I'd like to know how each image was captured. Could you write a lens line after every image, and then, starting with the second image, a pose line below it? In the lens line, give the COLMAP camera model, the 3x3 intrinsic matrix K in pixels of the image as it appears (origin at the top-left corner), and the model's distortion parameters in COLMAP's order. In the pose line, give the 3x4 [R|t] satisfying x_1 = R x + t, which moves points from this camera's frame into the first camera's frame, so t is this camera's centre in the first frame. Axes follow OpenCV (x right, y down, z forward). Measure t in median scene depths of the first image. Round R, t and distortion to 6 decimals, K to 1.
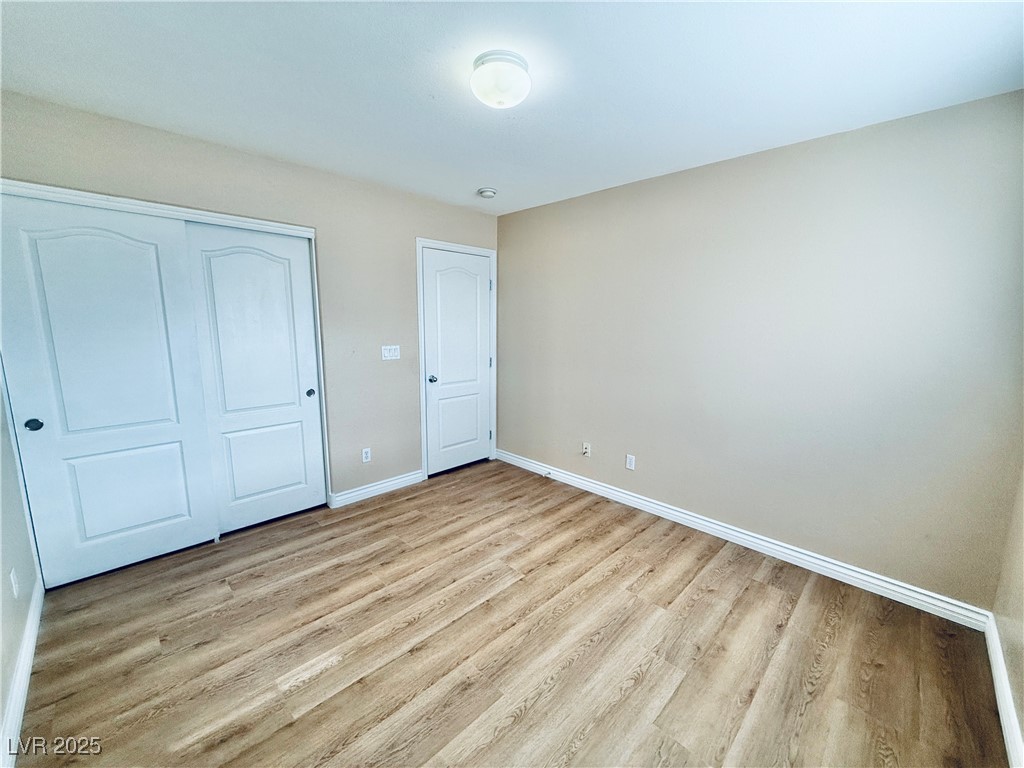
lens RADIAL K [[407.5, 0, 511.7], [0, 407.5, 386.5], [0, 0, 1]] dist [-0.000212, -0.000093]
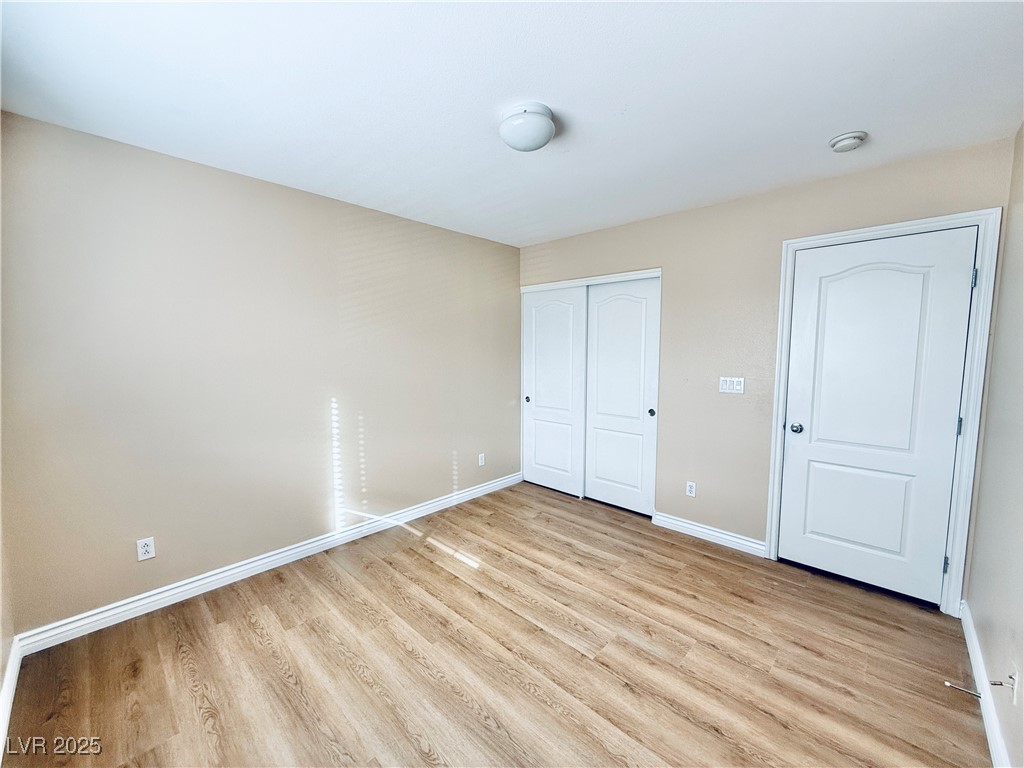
lens RADIAL K [[407.5, 0, 511.7], [0, 407.5, 386.5], [0, 0, 1]] dist [-0.000212, -0.000093]
pose [[0.027629, 0.084258, -0.996061, 0.712963], [-0.158738, 0.984167, 0.078849, -0.096314], [0.986934, 0.155935, 0.040566, 0.654675]]
